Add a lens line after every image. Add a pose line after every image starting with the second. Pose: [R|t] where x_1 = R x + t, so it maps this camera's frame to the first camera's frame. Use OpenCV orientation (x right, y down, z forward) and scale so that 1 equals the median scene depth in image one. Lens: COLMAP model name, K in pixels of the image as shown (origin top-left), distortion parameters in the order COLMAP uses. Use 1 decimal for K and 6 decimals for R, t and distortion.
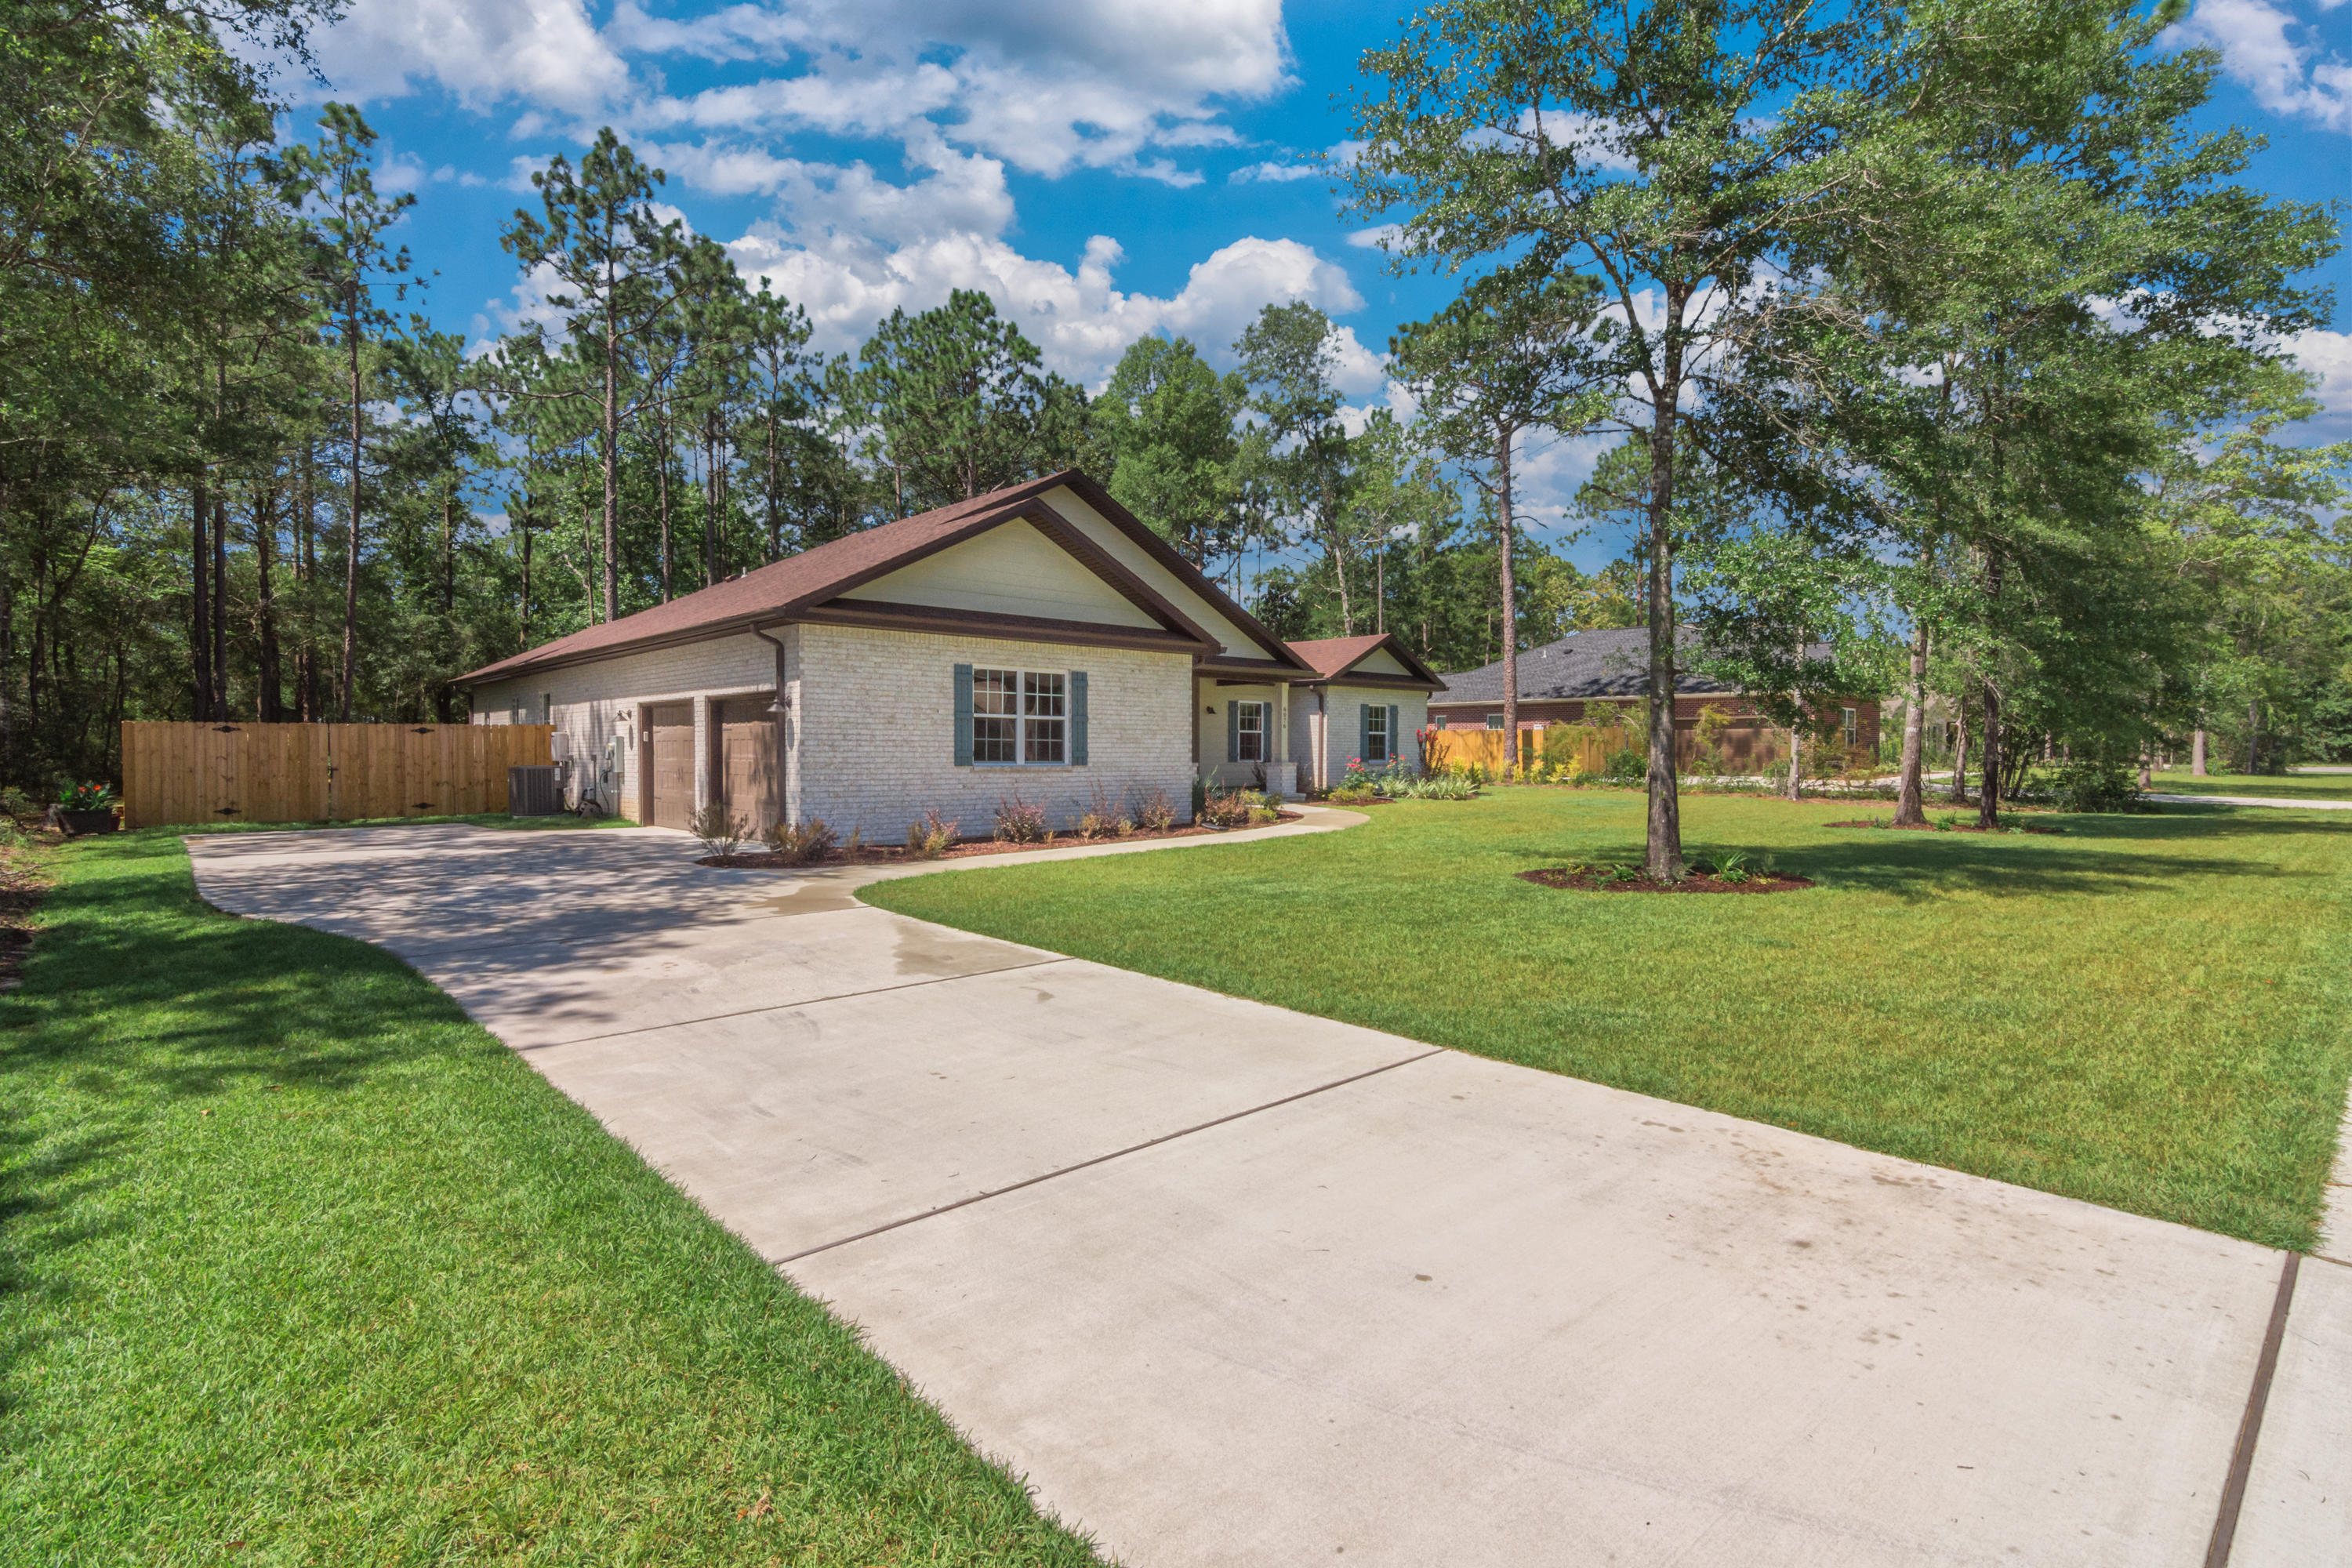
lens RADIAL K [[1136.8, 0, 1176.0], [0, 1136.8, 784.0], [0, 0, 1]] dist [0.002347, 0.000335]
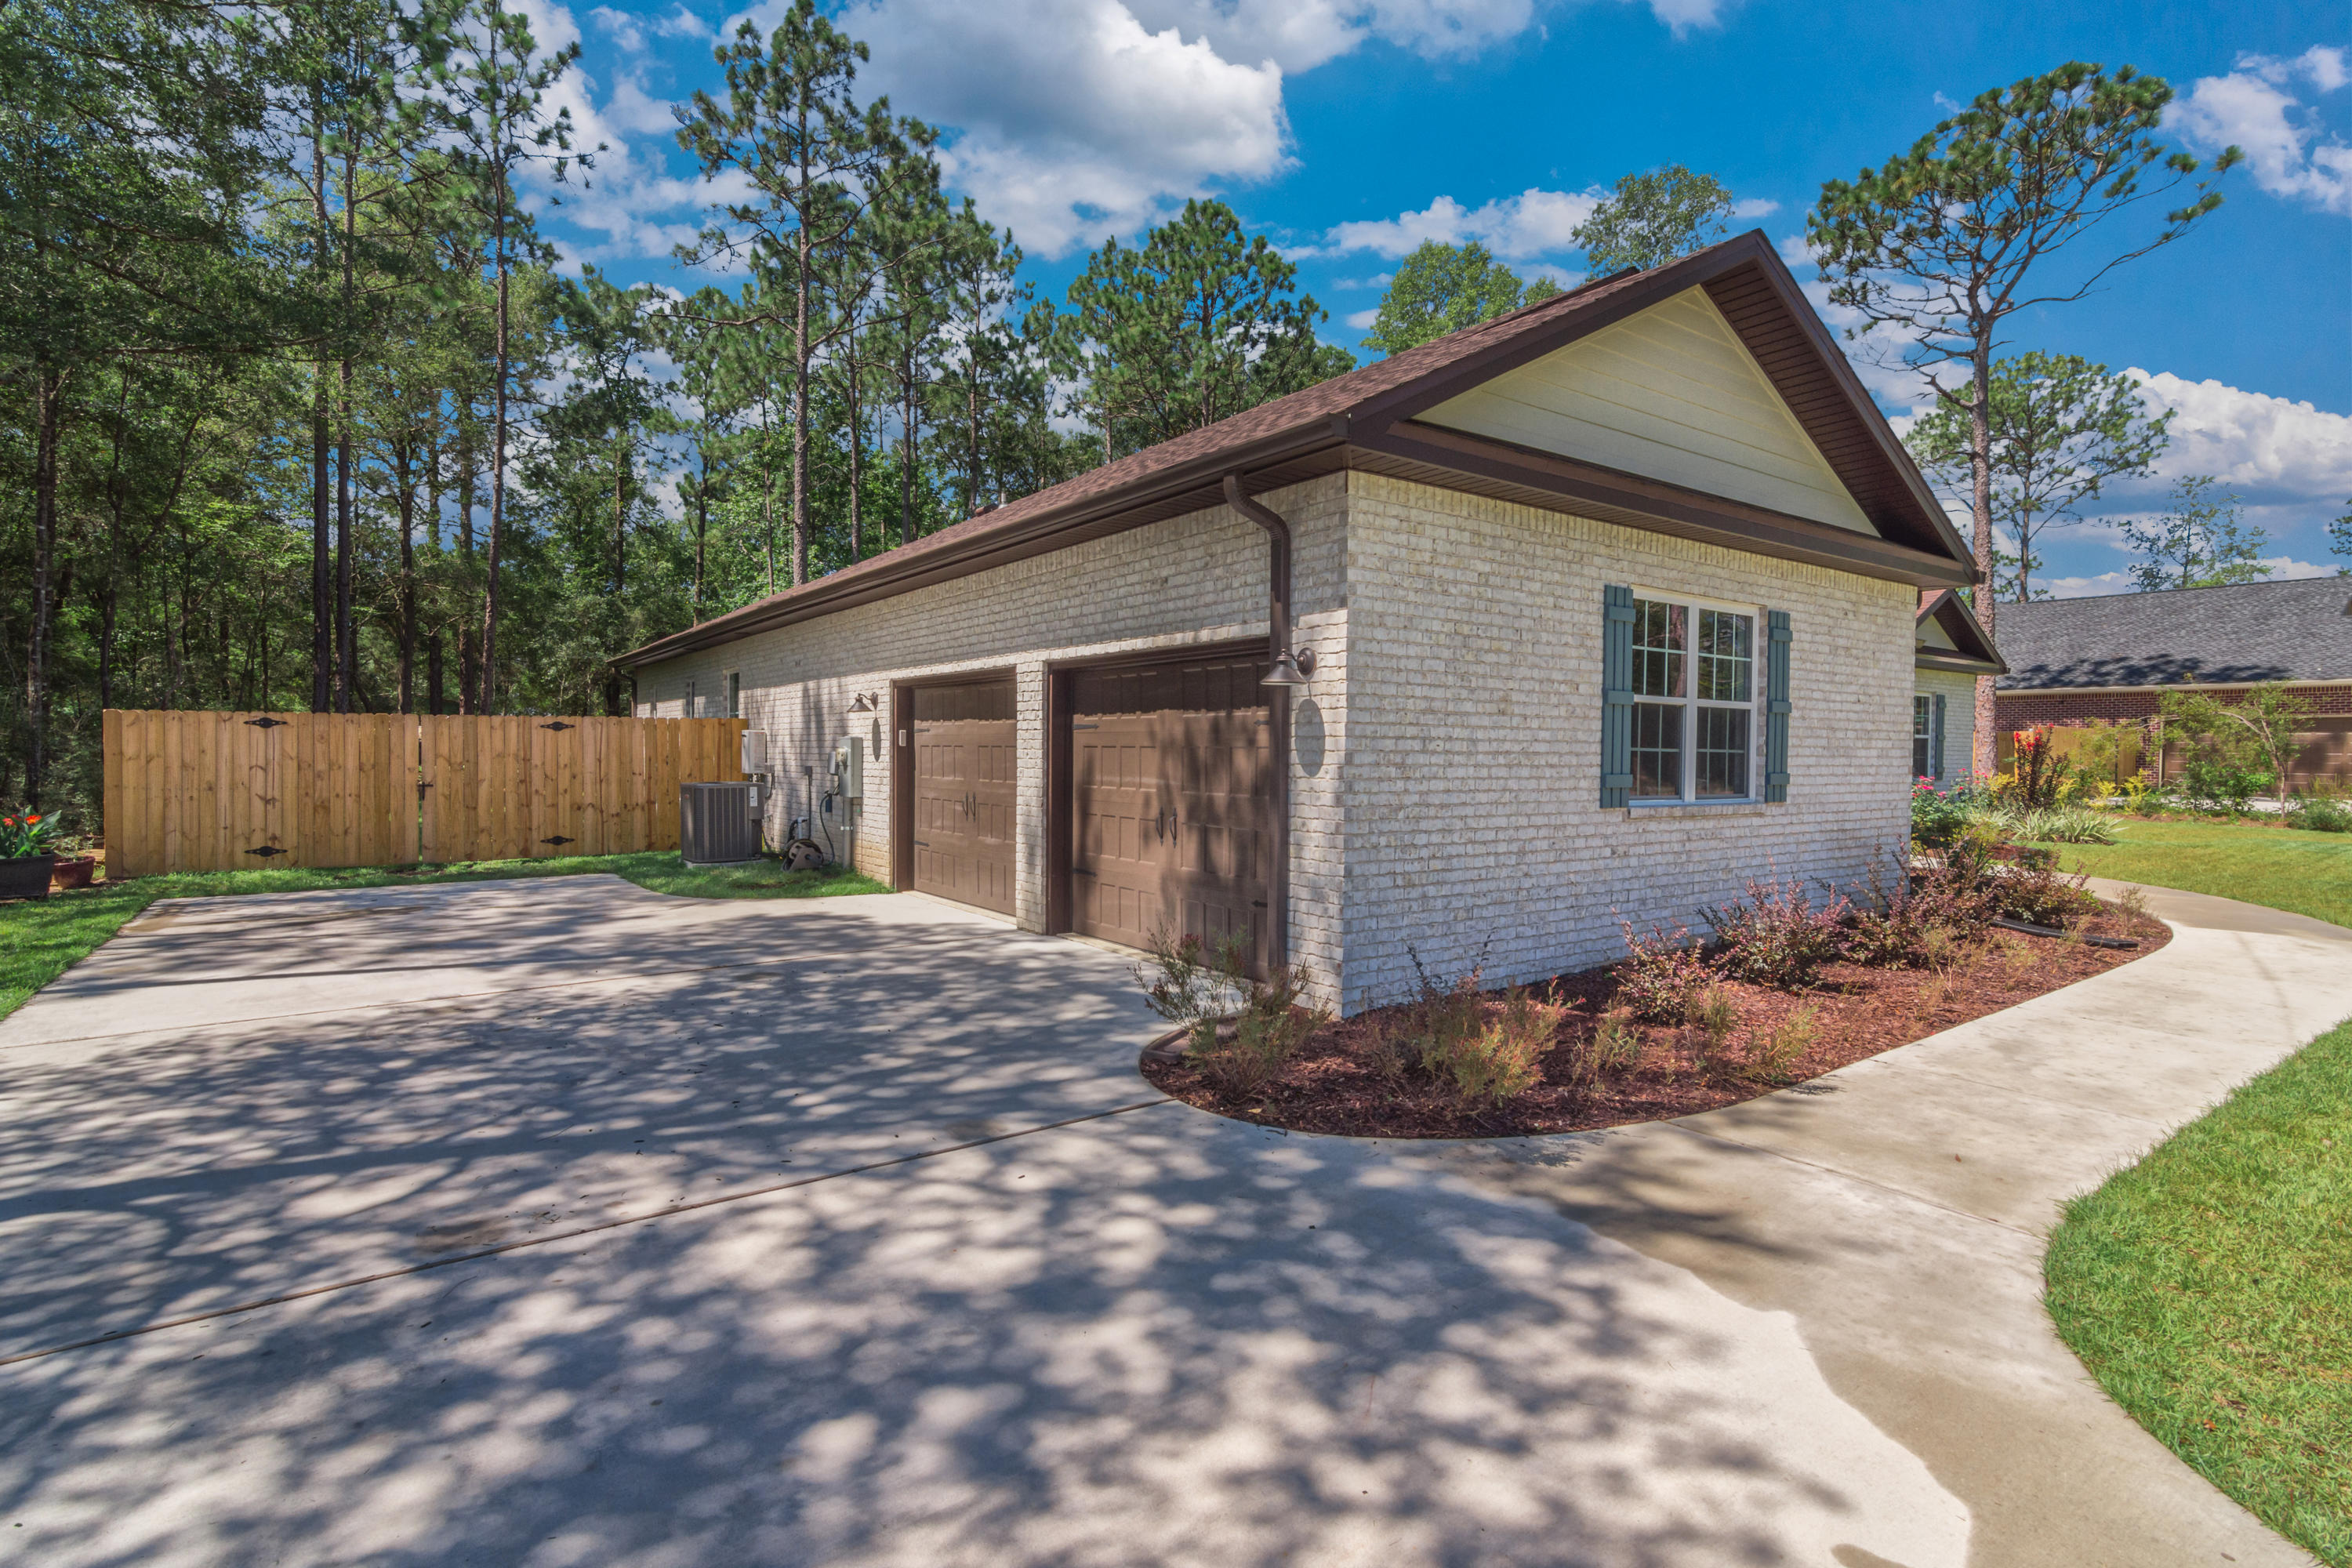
lens RADIAL K [[1136.8, 0, 1176.0], [0, 1136.8, 784.0], [0, 0, 1]] dist [0.002347, 0.000335]
pose [[0.992928, 0.010986, -0.118212, -0.139864], [-0.011032, 0.999939, 0.000264, -0.010820], [0.118208, 0.001042, 0.992988, 0.237295]]
